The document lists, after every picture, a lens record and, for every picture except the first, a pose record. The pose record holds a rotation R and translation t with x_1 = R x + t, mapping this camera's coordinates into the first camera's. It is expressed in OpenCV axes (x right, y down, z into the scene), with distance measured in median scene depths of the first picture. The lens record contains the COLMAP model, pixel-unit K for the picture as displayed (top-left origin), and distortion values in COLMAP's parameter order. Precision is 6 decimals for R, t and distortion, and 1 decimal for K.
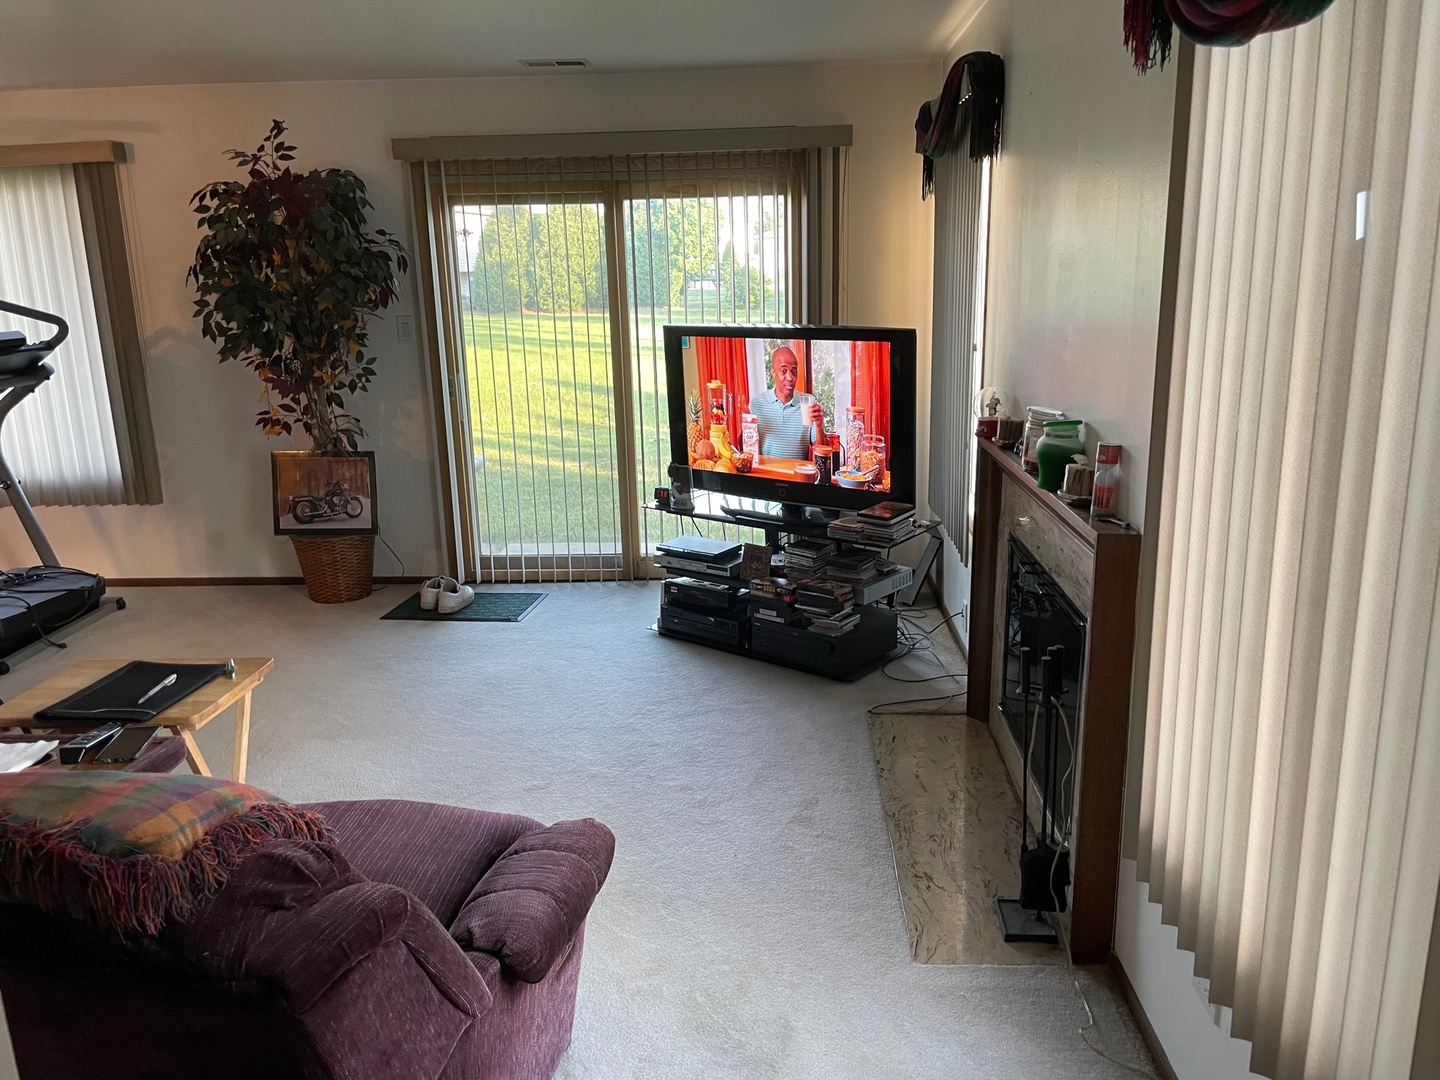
lens RADIAL K [[1096.1, 0, 731.4], [0, 1096.1, 550.3], [0, 0, 1]] dist [0.063865, -0.079835]
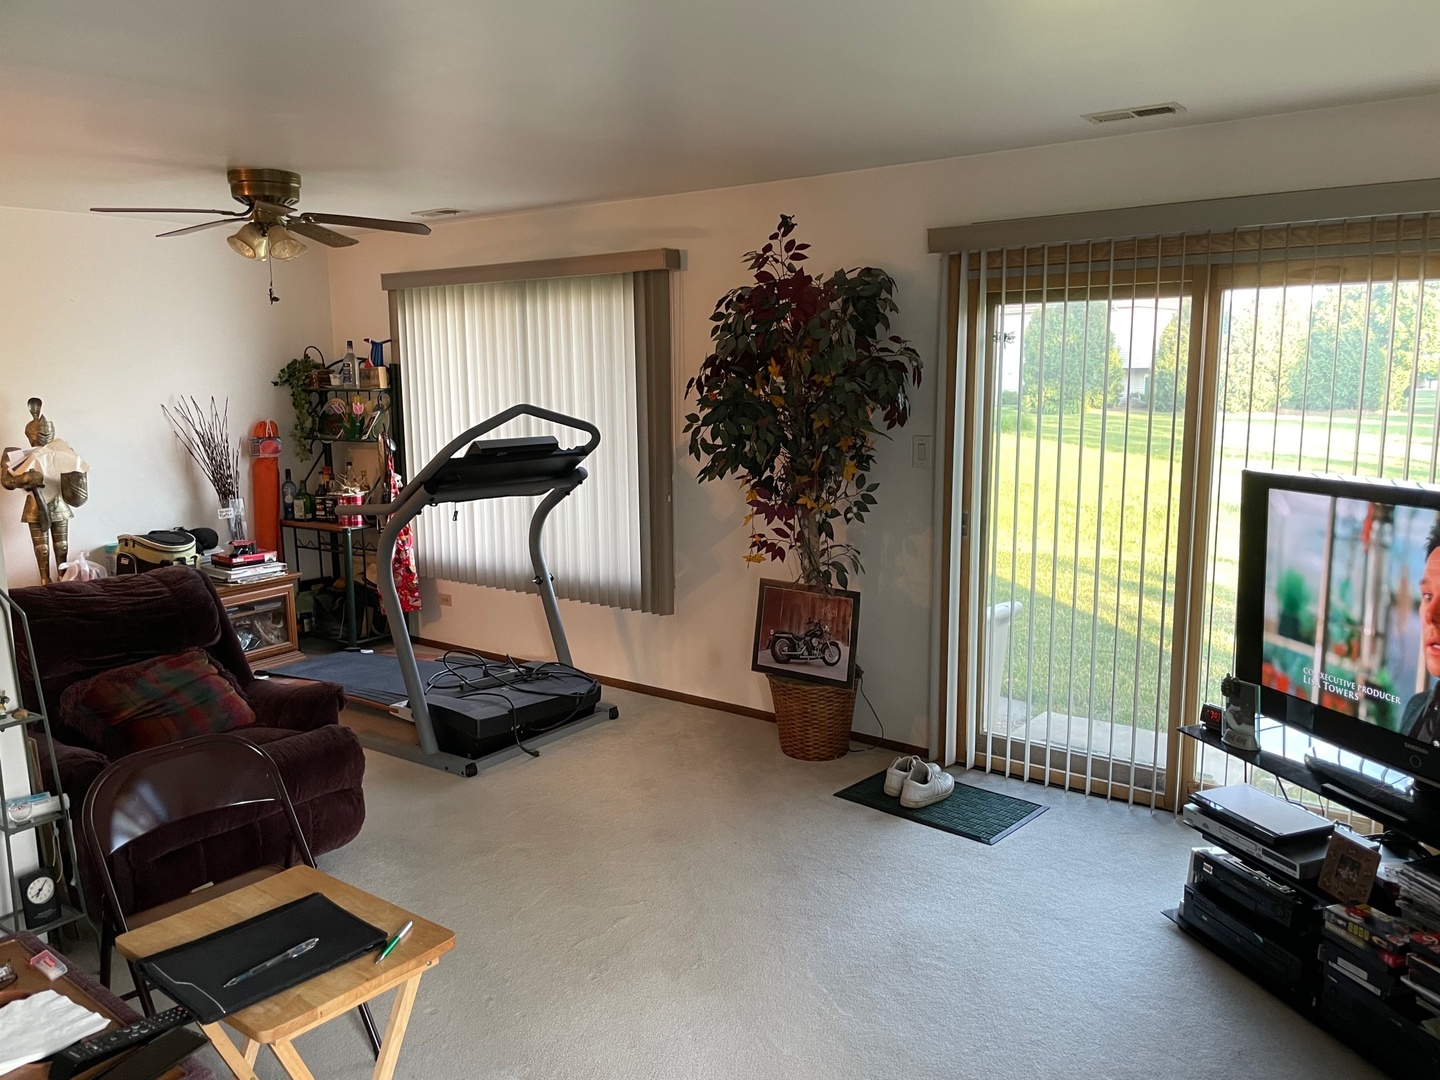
lens RADIAL K [[1096.1, 0, 717.9], [0, 1096.1, 546.8], [0, 0, 1]] dist [0.063865, -0.079835]
pose [[0.824826, 0.102895, -0.555945, 0.050365], [-0.149702, 0.987952, -0.039254, -0.077356], [0.545208, 0.115603, 0.830292, 0.247417]]
